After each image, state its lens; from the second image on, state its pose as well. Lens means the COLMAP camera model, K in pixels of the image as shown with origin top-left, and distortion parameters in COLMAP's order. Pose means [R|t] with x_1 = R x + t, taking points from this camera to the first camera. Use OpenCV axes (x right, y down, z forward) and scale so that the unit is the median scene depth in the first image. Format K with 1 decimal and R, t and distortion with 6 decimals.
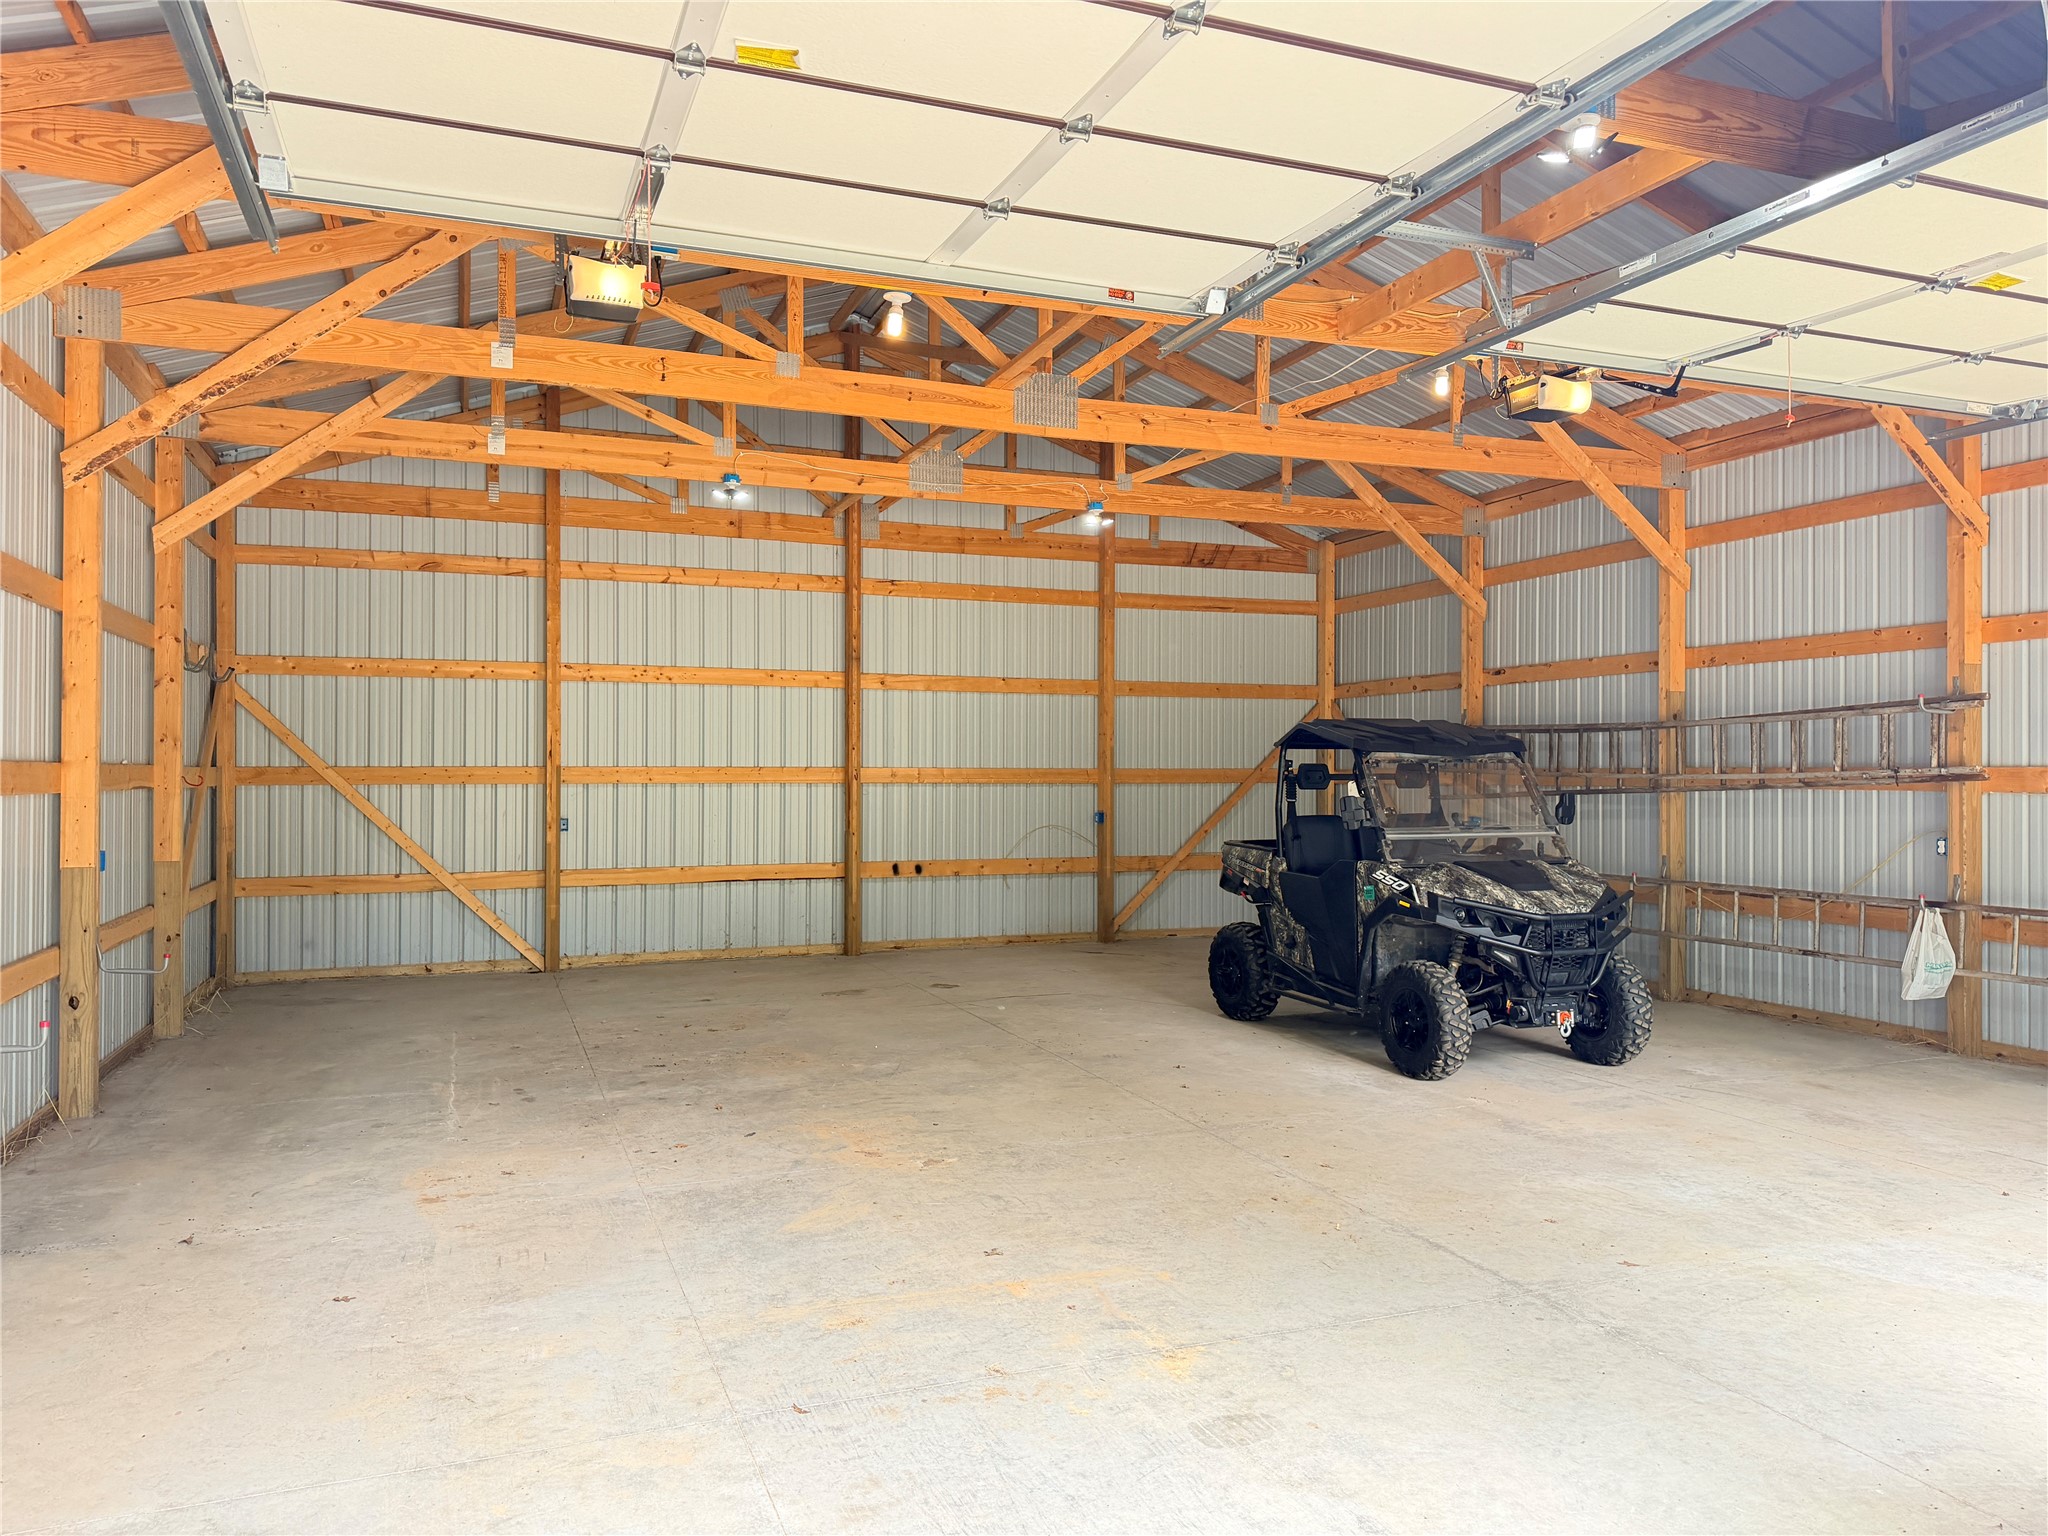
lens RADIAL K [[1440.7, 0, 1045.8], [0, 1440.7, 763.0], [0, 0, 1]] dist [0.073061, -0.078874]
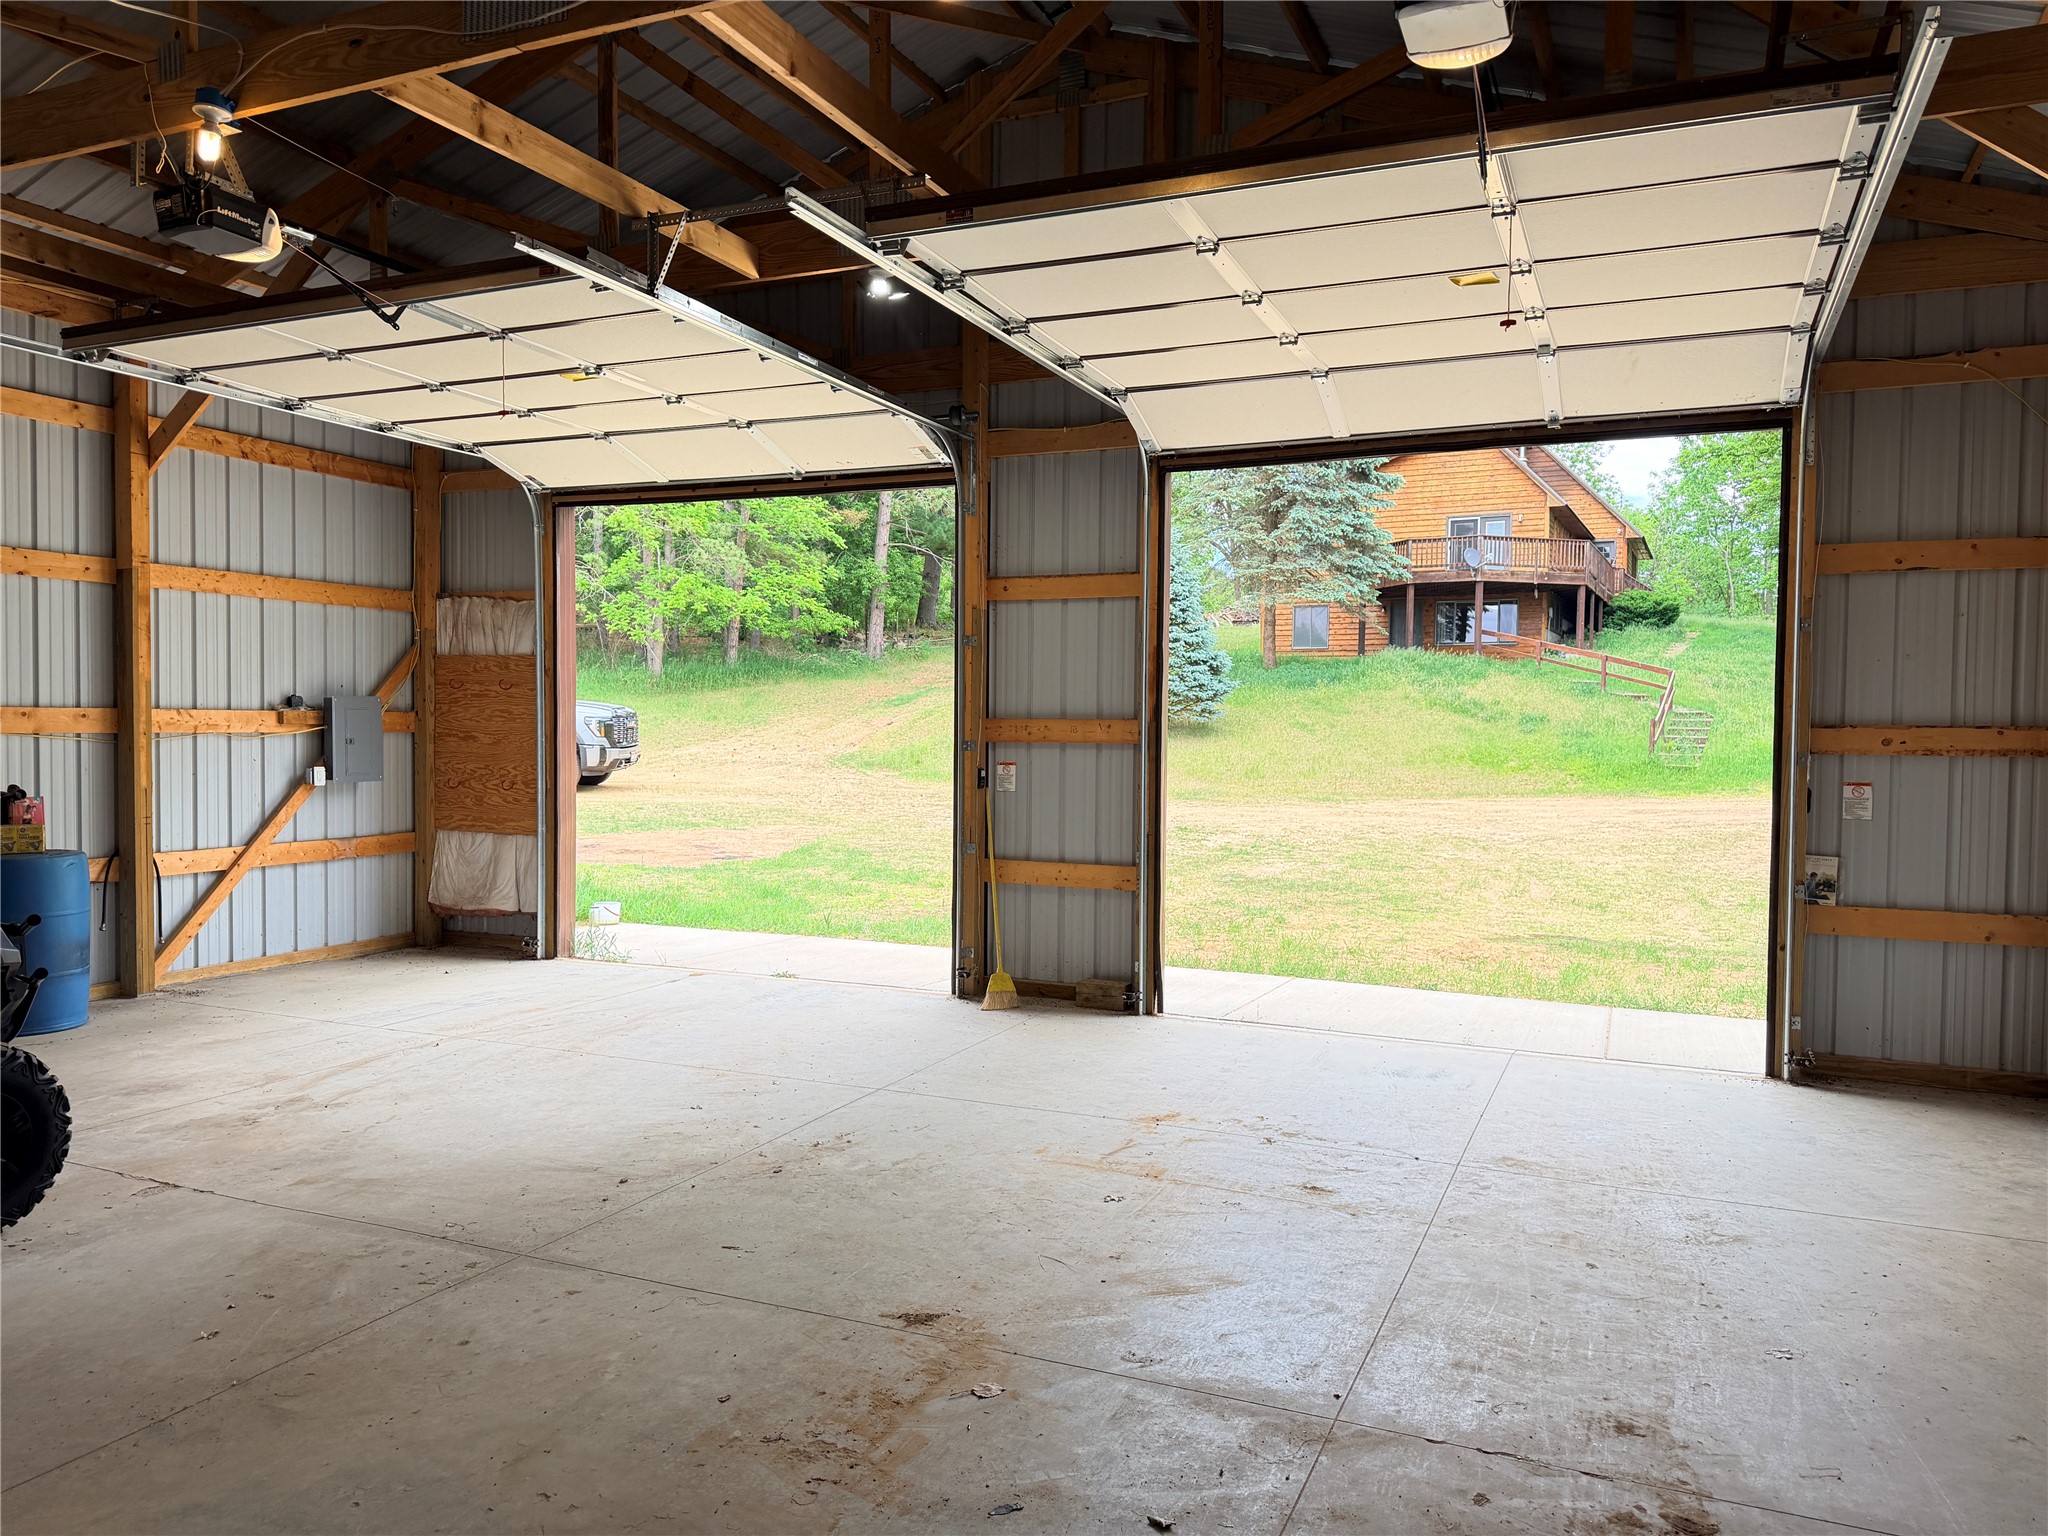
lens RADIAL K [[1440.7, 0, 1022.2], [0, 1440.7, 767.8], [0, 0, 1]] dist [0.073061, -0.078874]
pose [[-0.701808, -0.028559, 0.711793, -0.592519], [-0.013461, 0.999549, 0.026833, 0.008640], [-0.712239, 0.009251, -0.701876, 1.473083]]
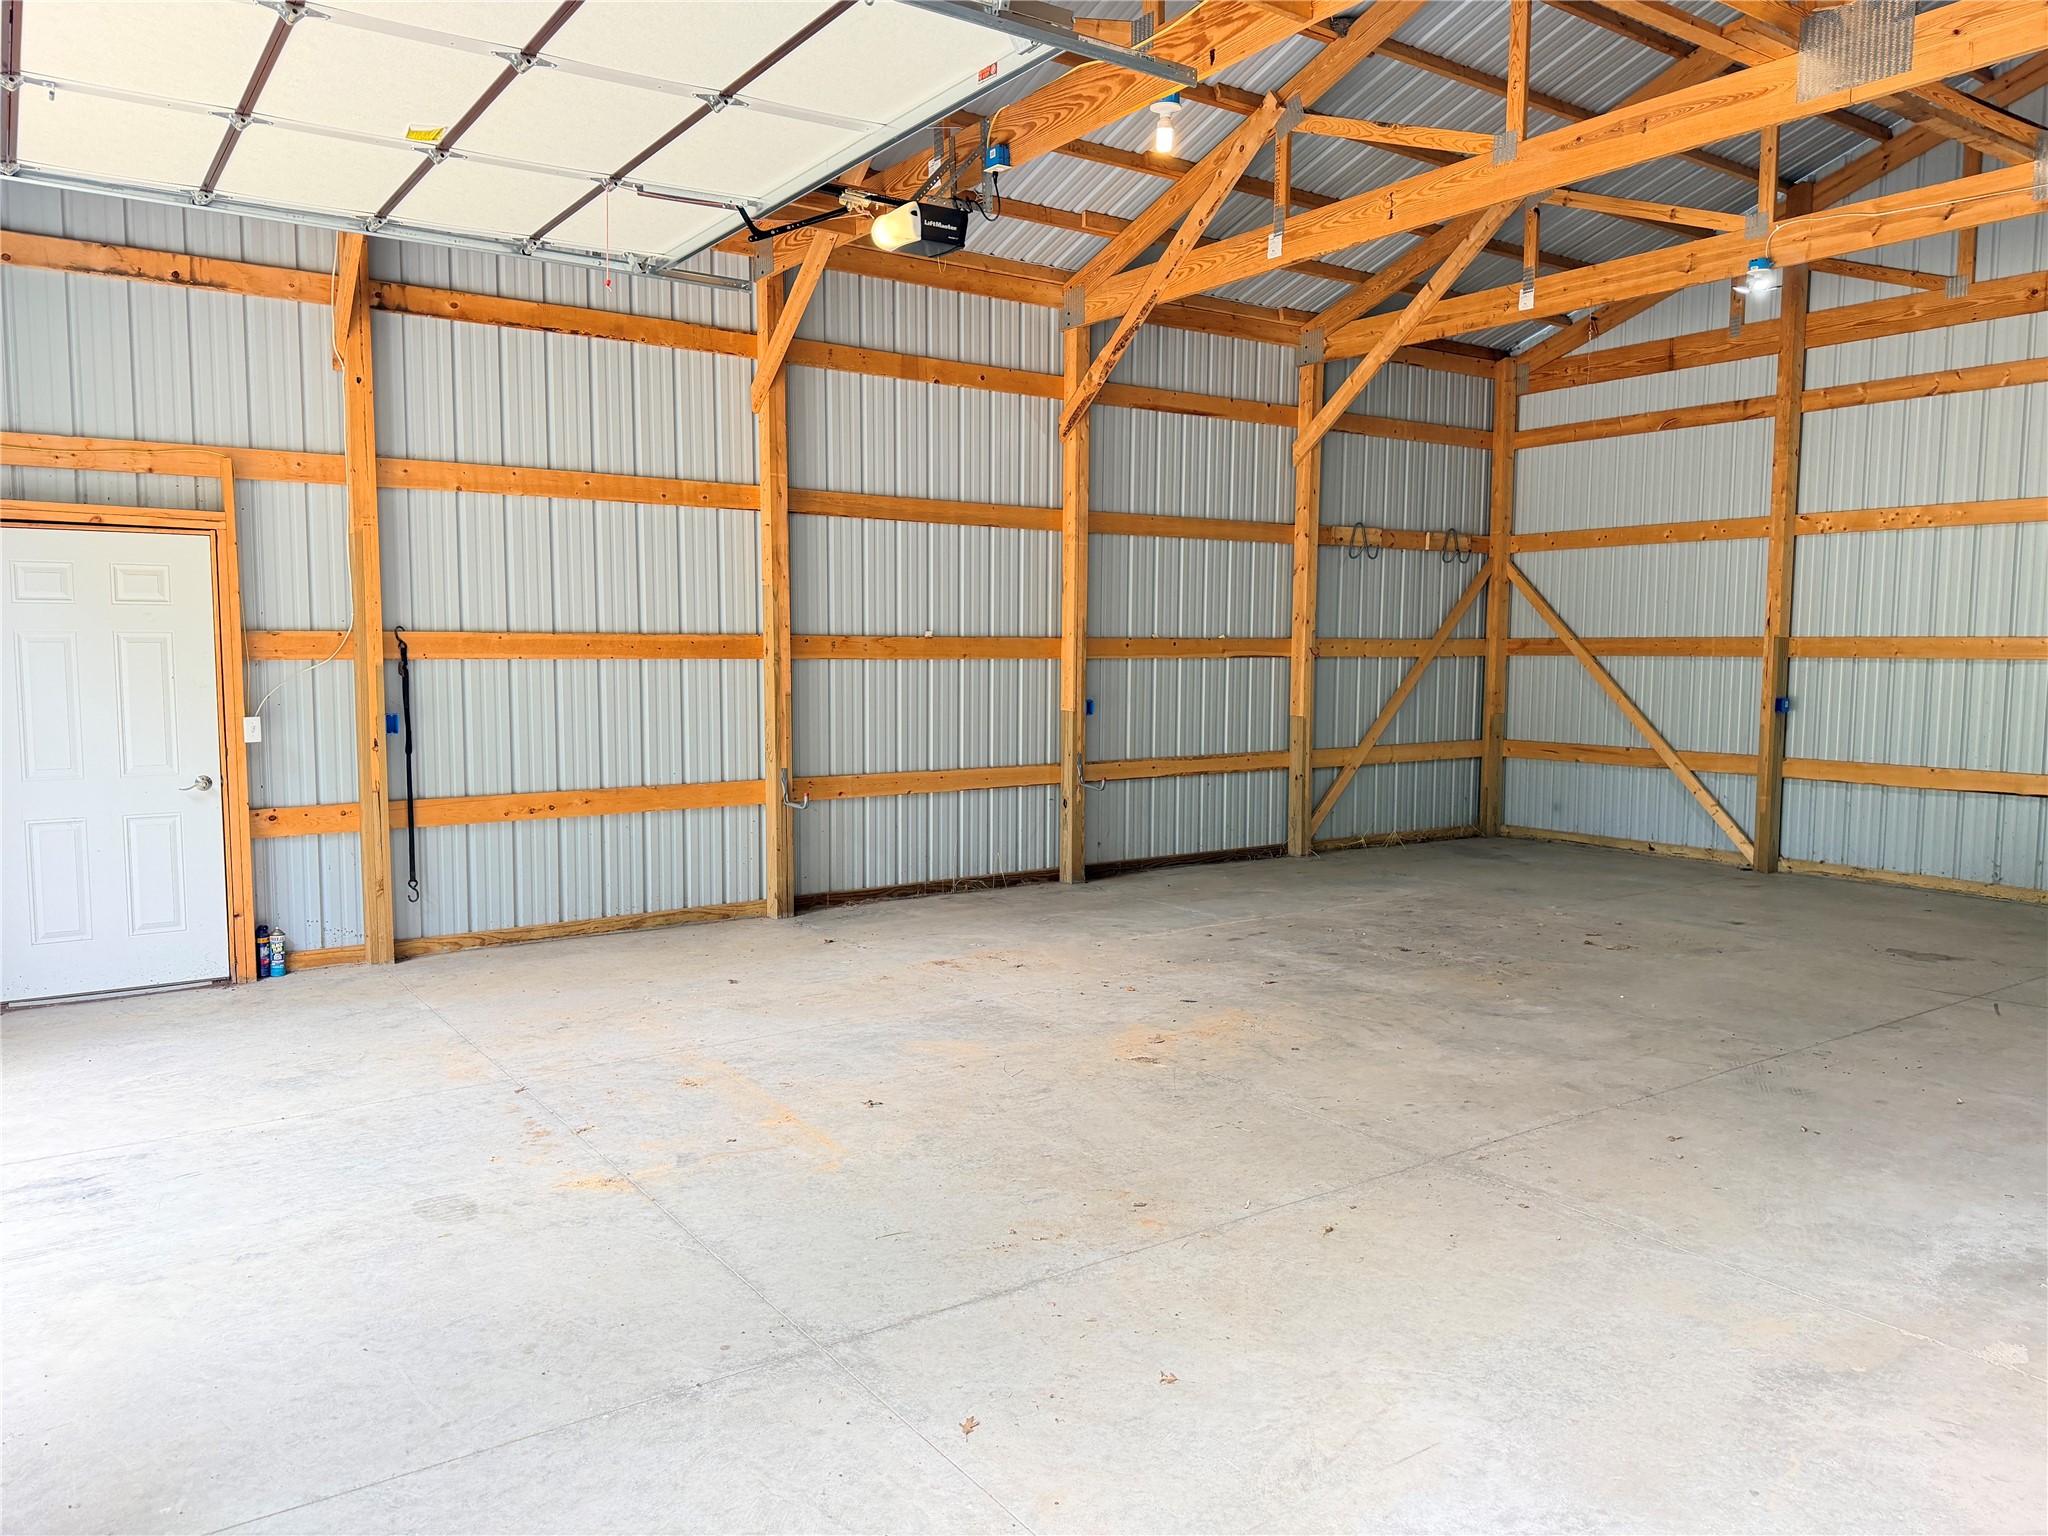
lens RADIAL K [[1440.7, 0, 1016.2], [0, 1440.7, 764.6], [0, 0, 1]] dist [0.073061, -0.078874]
pose [[0.231192, 0.082790, -0.969379, 0.817259], [0.002134, 0.996327, 0.085601, 0.005365], [0.972906, -0.021859, 0.230167, 0.728965]]
